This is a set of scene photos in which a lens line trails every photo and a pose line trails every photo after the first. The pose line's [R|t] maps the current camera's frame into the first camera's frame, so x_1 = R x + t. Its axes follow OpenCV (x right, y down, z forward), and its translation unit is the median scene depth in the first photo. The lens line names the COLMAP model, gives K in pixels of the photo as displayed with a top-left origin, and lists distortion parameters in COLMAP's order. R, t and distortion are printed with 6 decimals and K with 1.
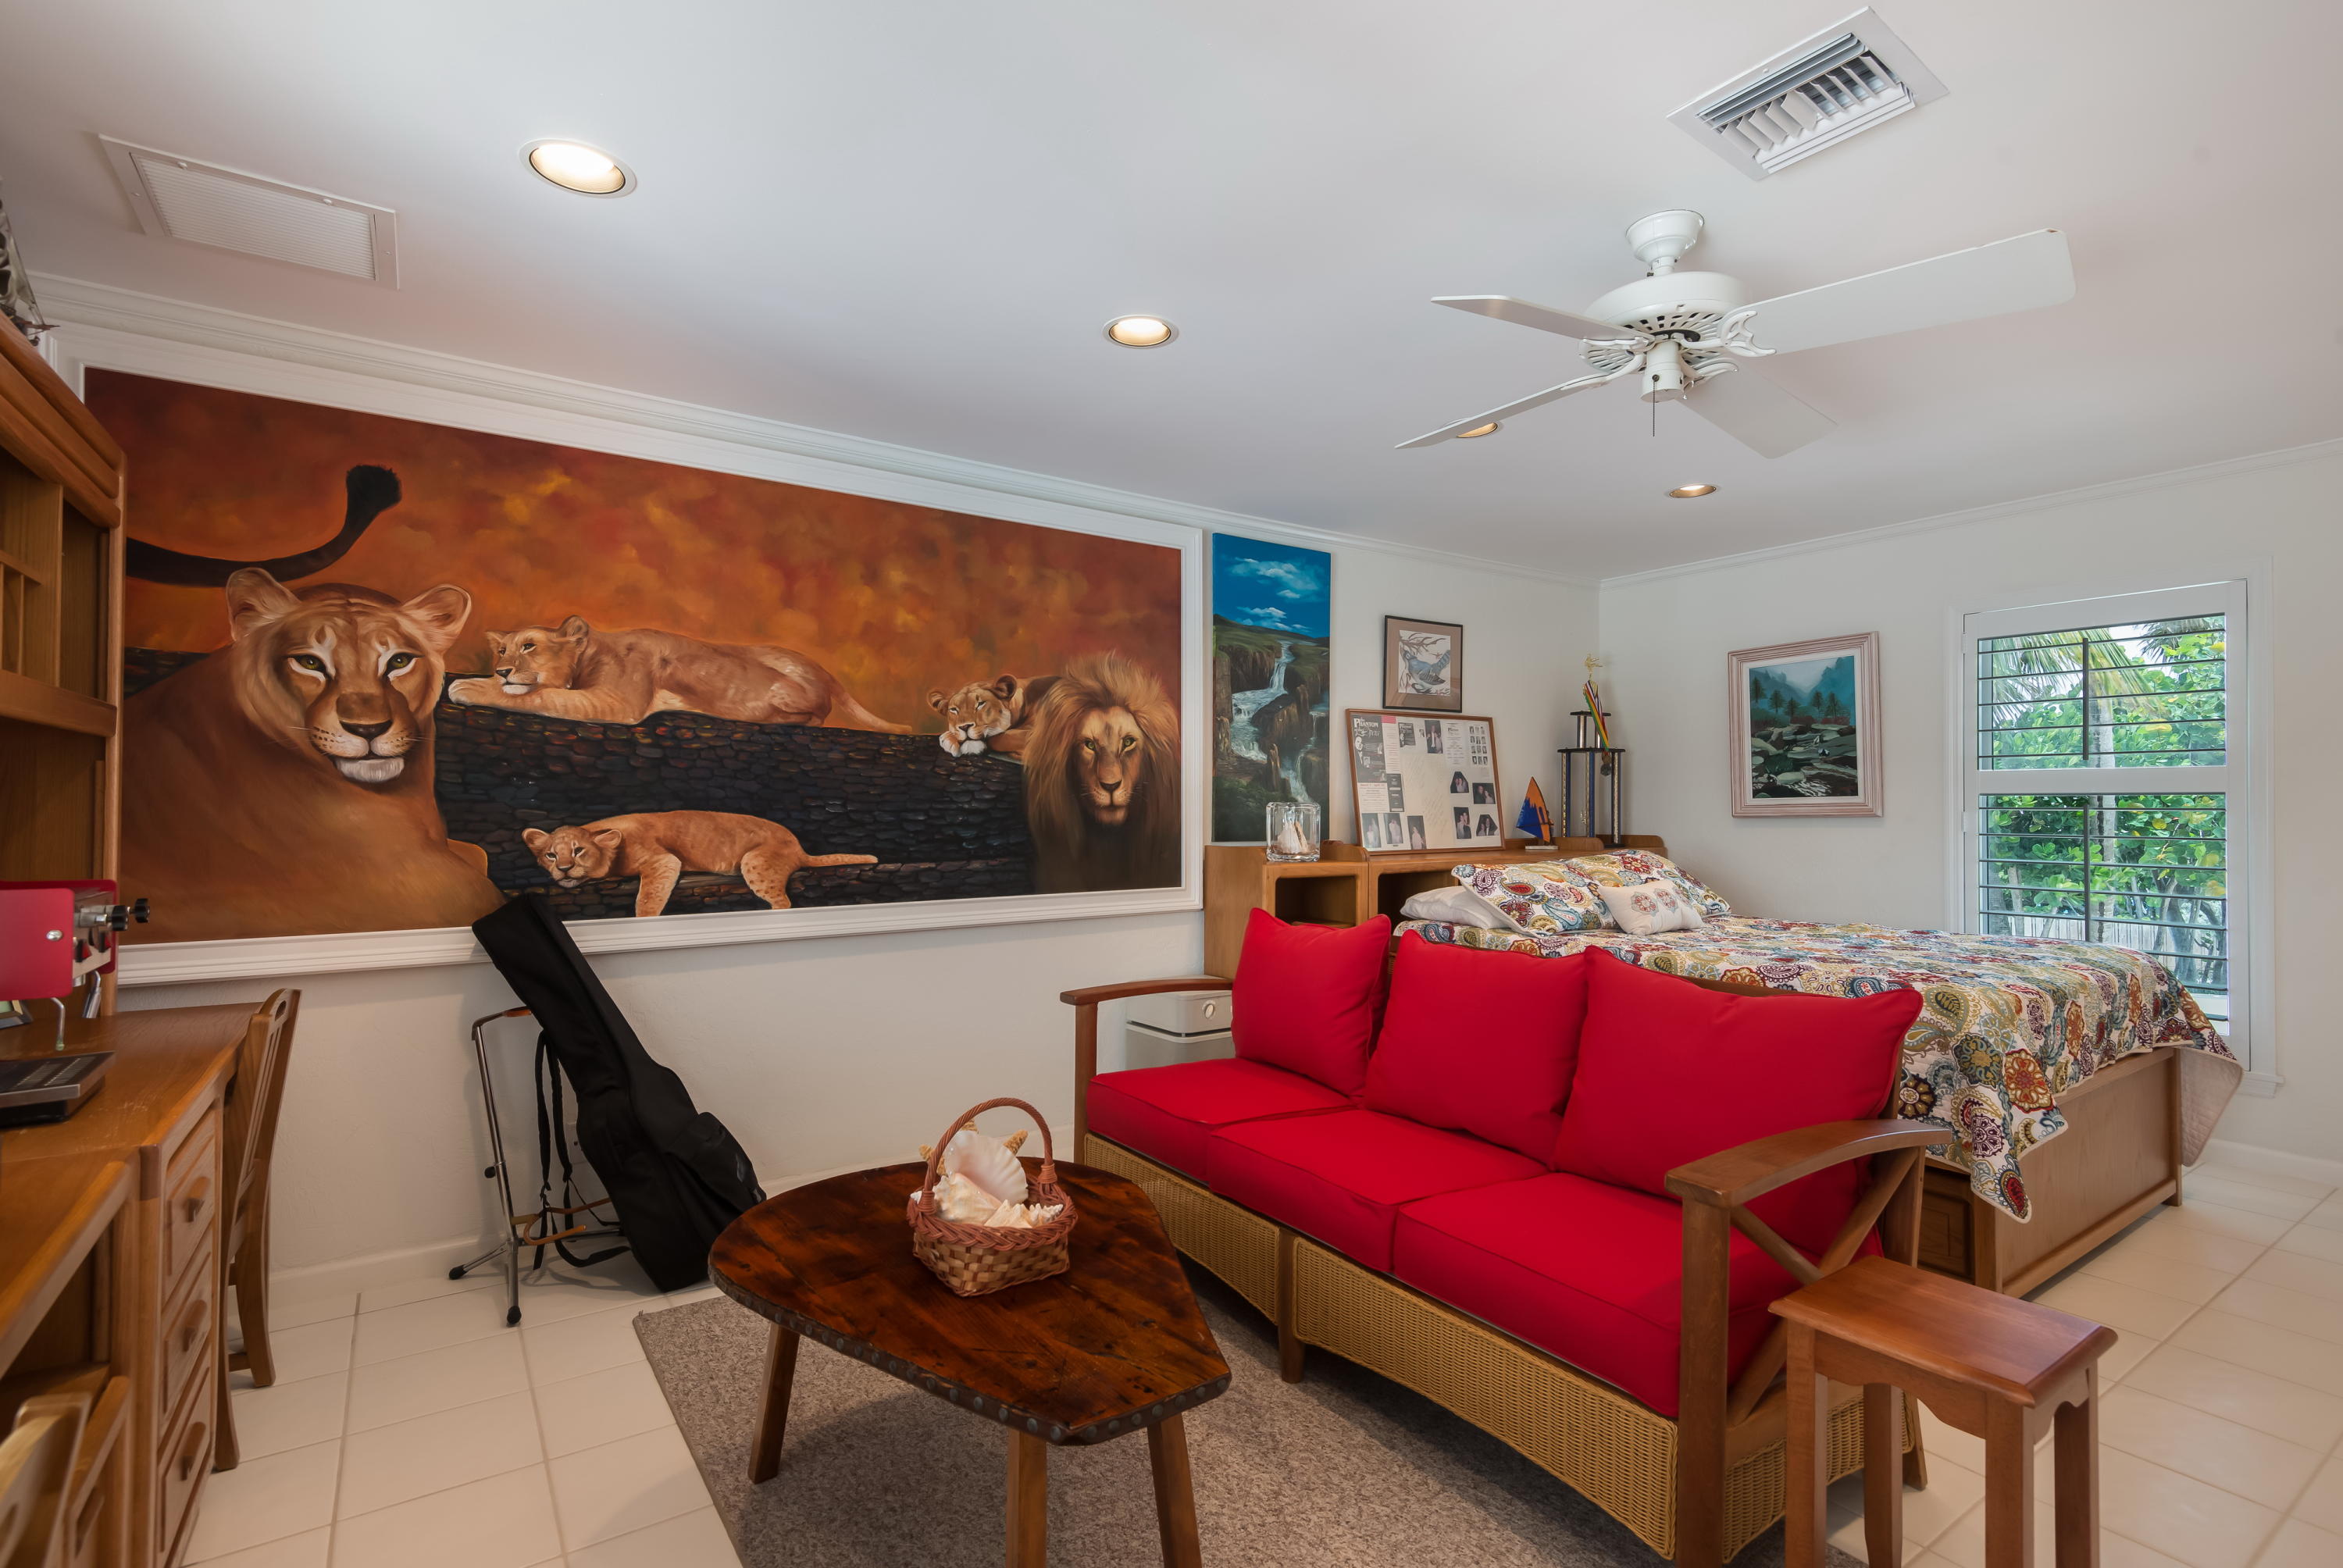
lens RADIAL K [[1101.4, 0, 1169.1], [0, 1101.4, 763.2], [0, 0, 1]] dist [0.045738, -0.033833]
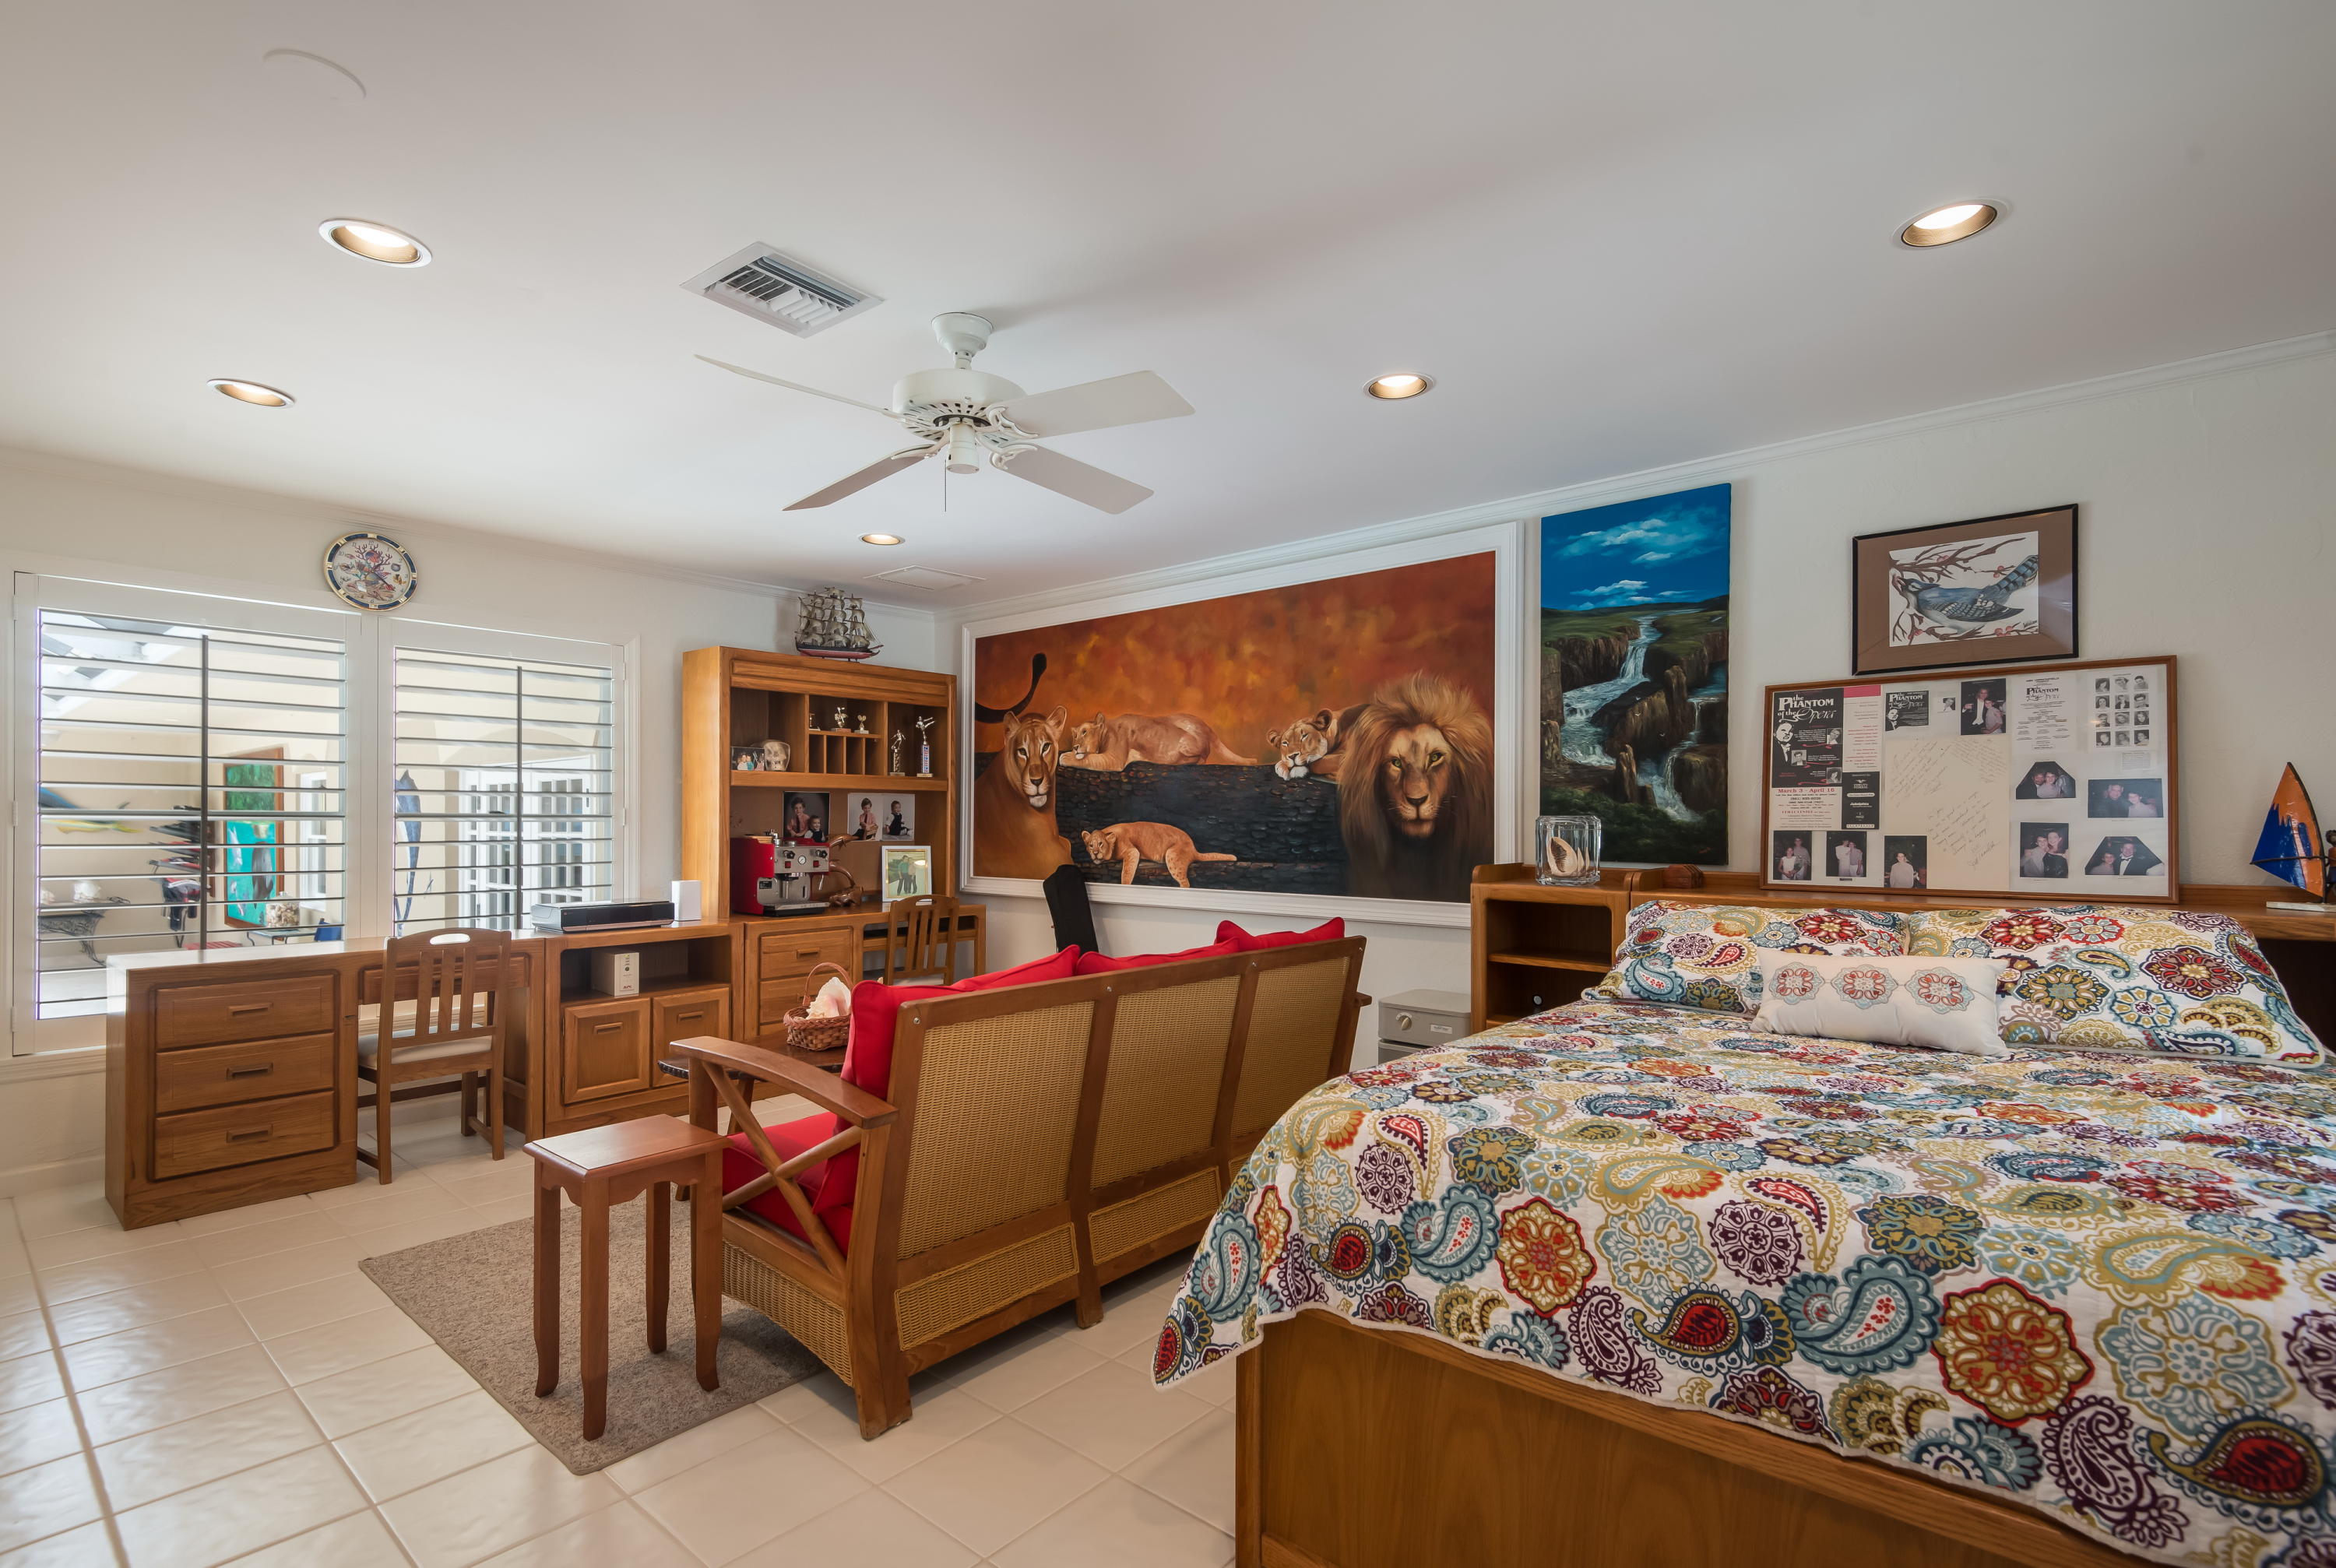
lens RADIAL K [[1098.2, 0, 1165.6], [0, 1098.2, 763.2], [0, 0, 1]] dist [0.045738, -0.033833]
pose [[0.231633, -0.052539, -0.971384, 0.925697], [0.032522, 0.998401, -0.046246, 0.026319], [0.972260, -0.020879, 0.232971, 0.533387]]
